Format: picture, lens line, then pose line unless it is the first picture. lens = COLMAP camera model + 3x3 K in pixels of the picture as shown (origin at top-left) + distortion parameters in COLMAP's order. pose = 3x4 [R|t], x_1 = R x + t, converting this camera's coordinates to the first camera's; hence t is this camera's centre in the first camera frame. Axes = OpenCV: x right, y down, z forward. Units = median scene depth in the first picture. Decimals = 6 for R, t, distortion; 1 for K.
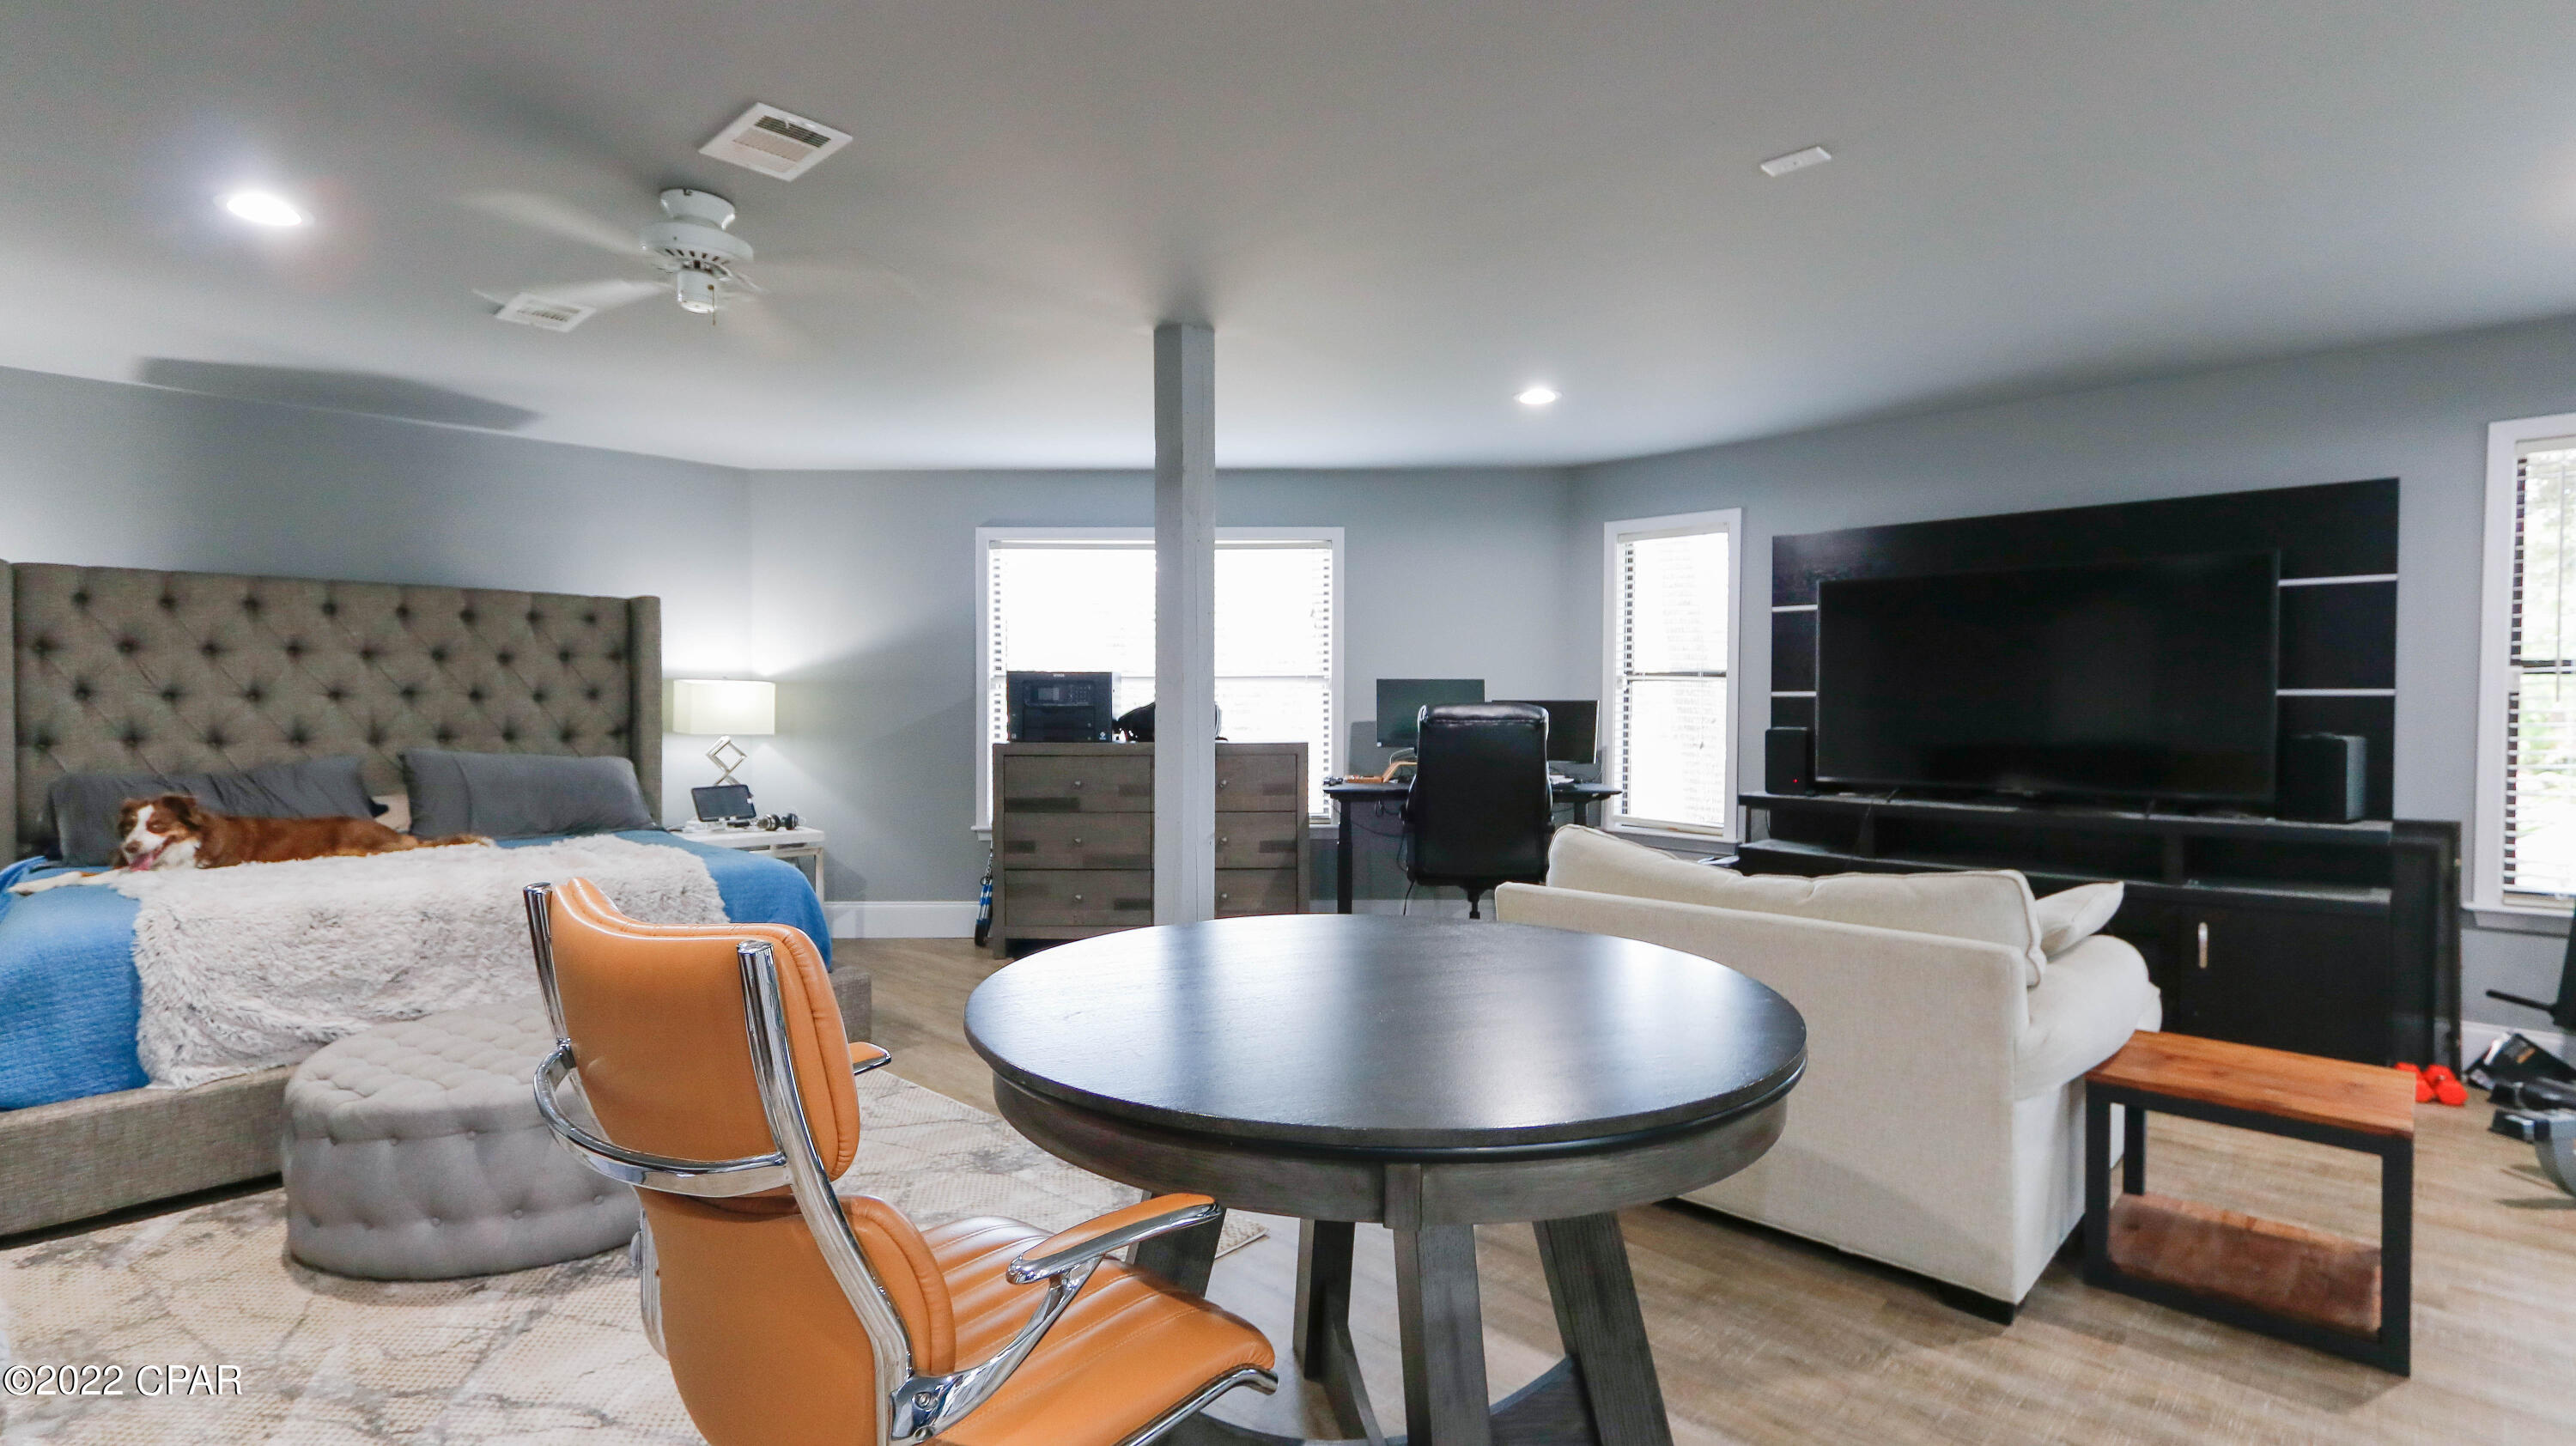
lens RADIAL K [[1190.5, 0, 1266.0], [0, 1190.5, 737.0], [0, 0, 1]] dist [0.020480, -0.000989]
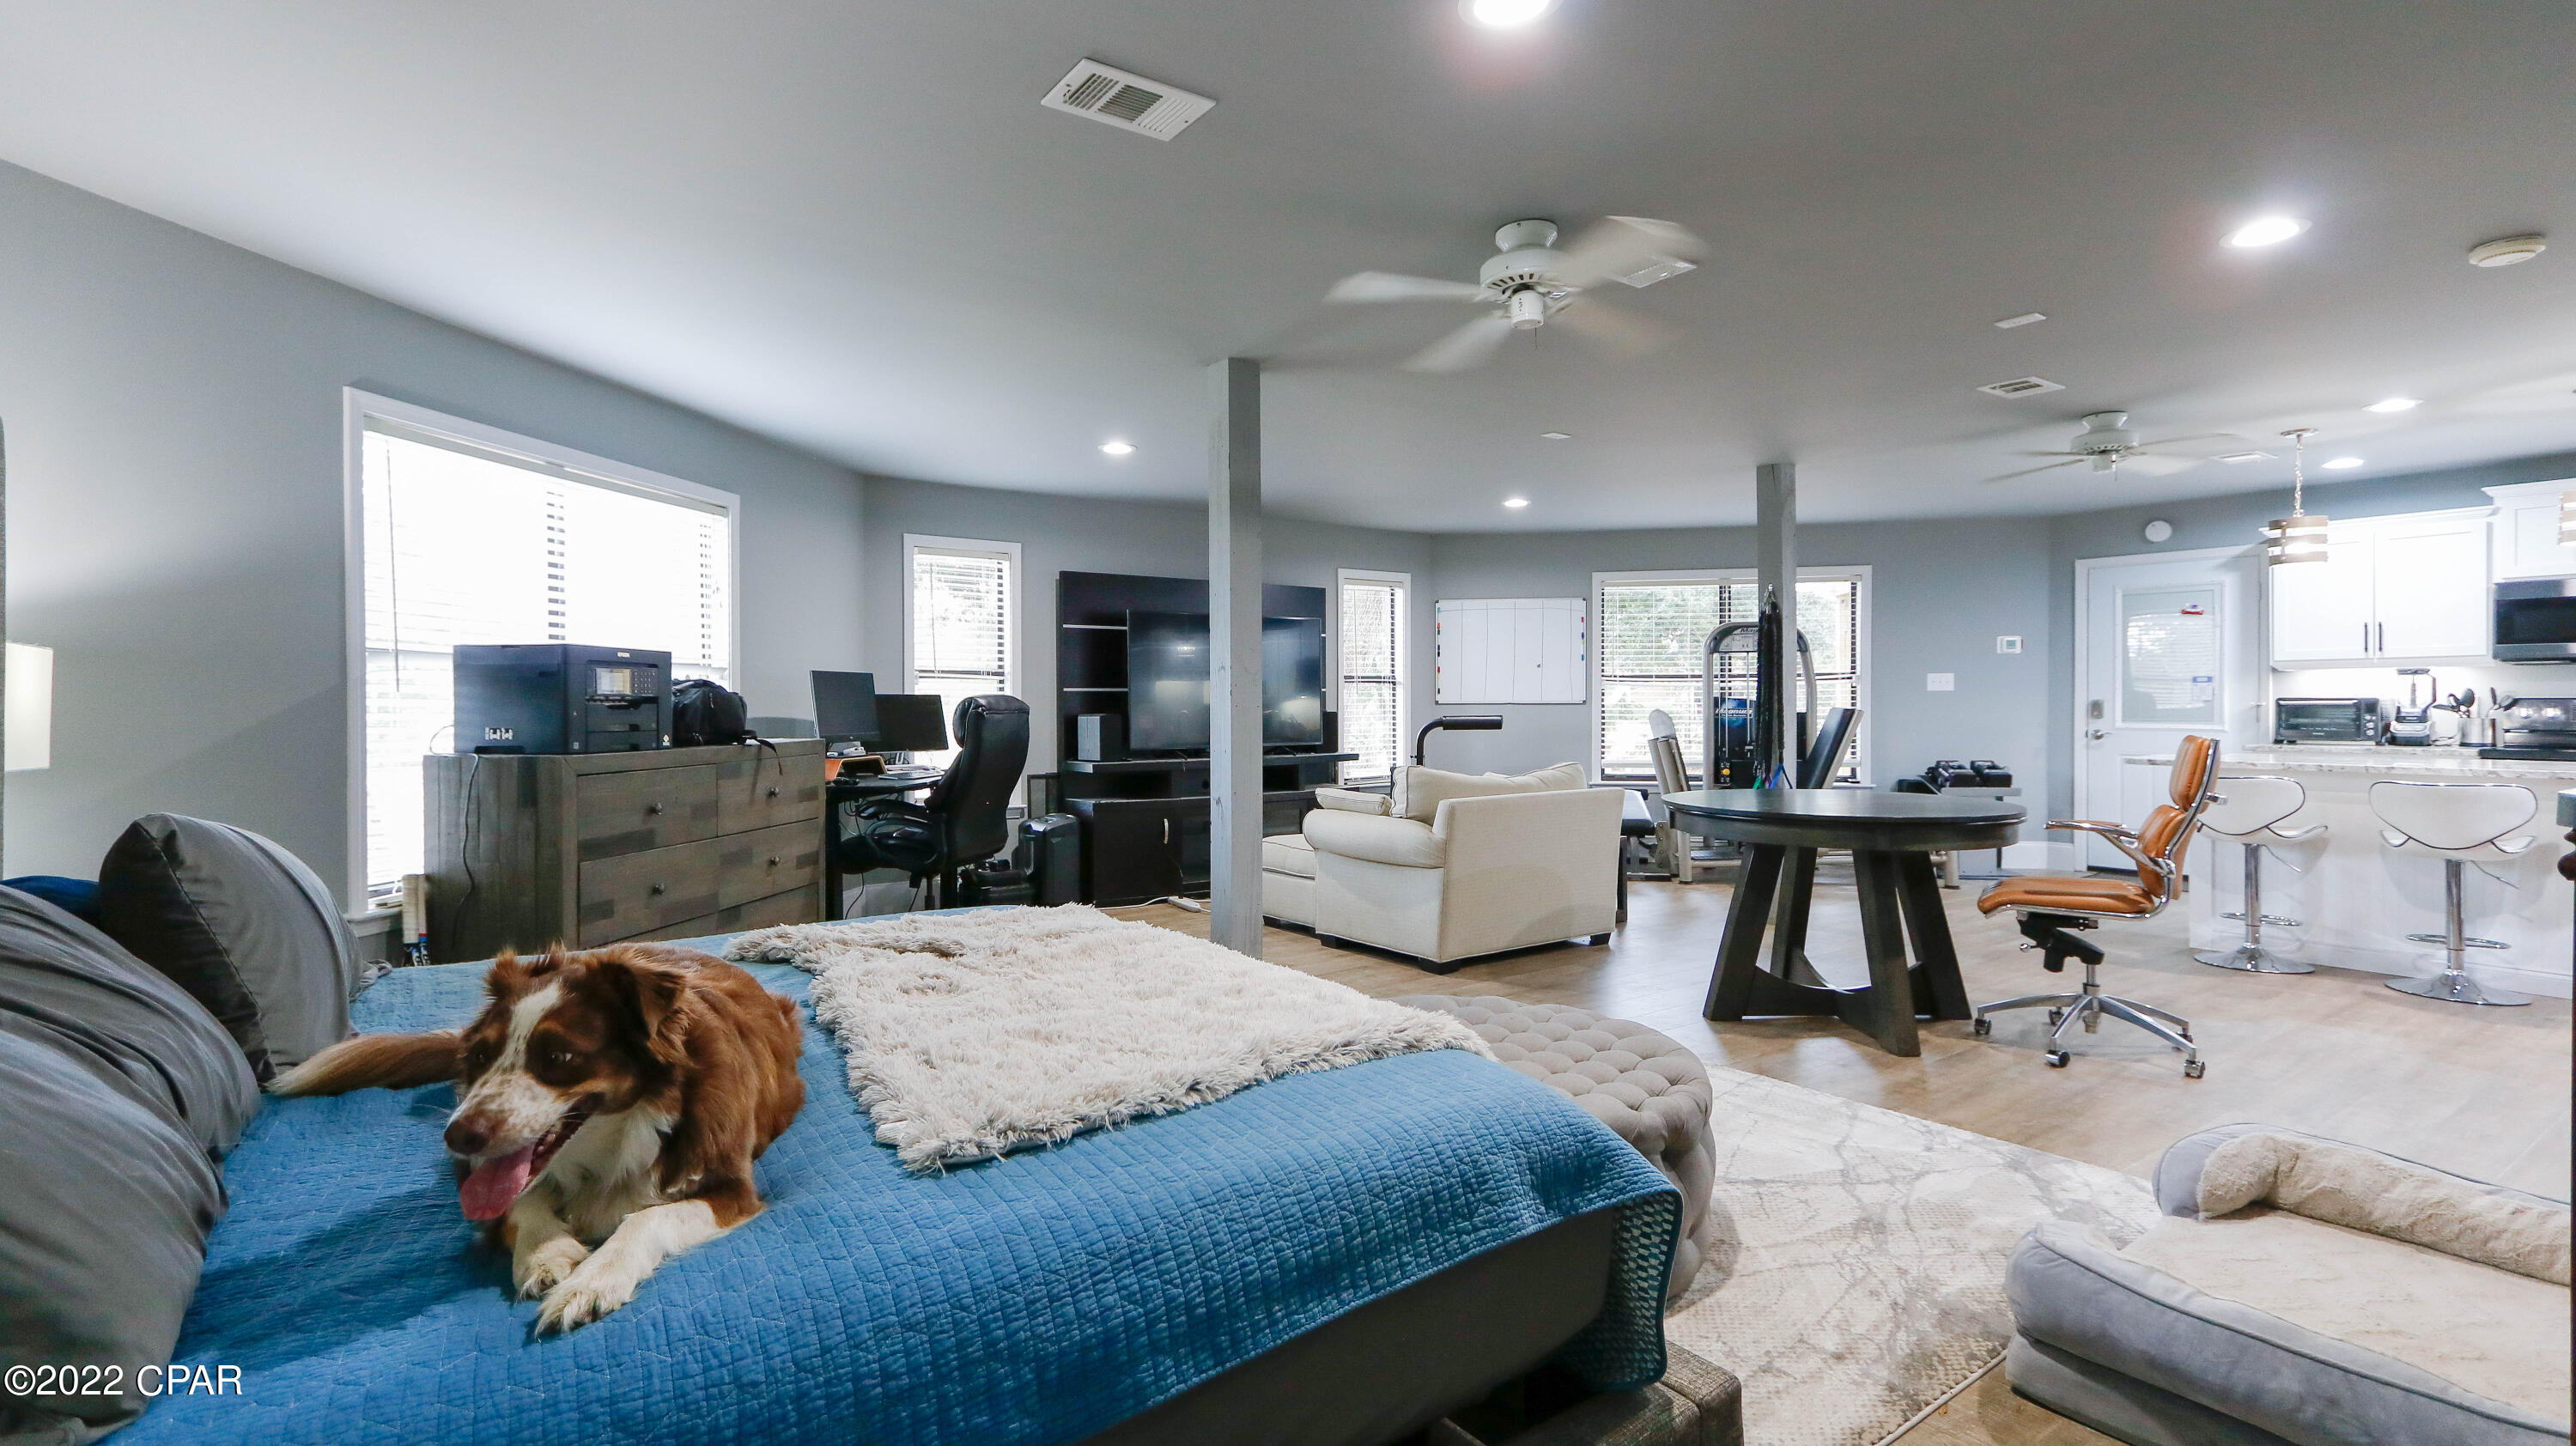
lens RADIAL K [[1190.5, 0, 1271.3], [0, 1190.5, 705.3], [0, 0, 1]] dist [0.020480, -0.000989]
pose [[0.207044, -0.002063, 0.978329, -0.858755], [0.034959, 0.999375, -0.005291, -0.000533], [-0.977707, 0.035297, 0.206987, 0.508468]]
